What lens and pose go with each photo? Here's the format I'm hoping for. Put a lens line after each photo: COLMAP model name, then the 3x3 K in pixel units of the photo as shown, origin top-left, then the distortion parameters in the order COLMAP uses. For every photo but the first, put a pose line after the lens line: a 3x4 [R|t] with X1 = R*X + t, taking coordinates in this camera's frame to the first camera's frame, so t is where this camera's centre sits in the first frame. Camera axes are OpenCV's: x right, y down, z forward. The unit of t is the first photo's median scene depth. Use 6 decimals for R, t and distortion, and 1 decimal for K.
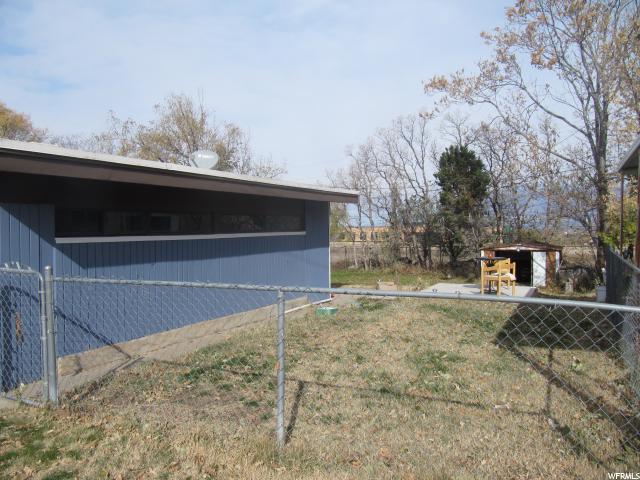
lens RADIAL K [[509.2, 0, 320.0], [0, 509.2, 240.0], [0, 0, 1]] dist [-0.045797, 0.009156]
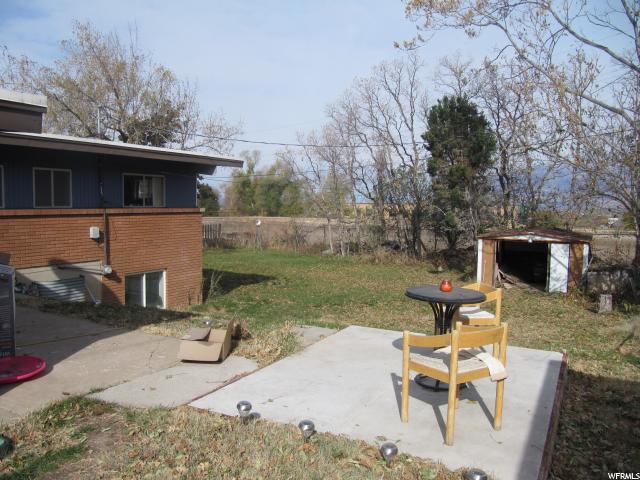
lens RADIAL K [[509.2, 0, 320.0], [0, 509.2, 240.0], [0, 0, 1]] dist [-0.045797, 0.009156]
pose [[0.999451, 0.022288, -0.024523, 0.098167], [-0.021077, 0.998597, 0.048581, -0.007789], [0.025572, -0.048037, 0.998518, 0.243954]]
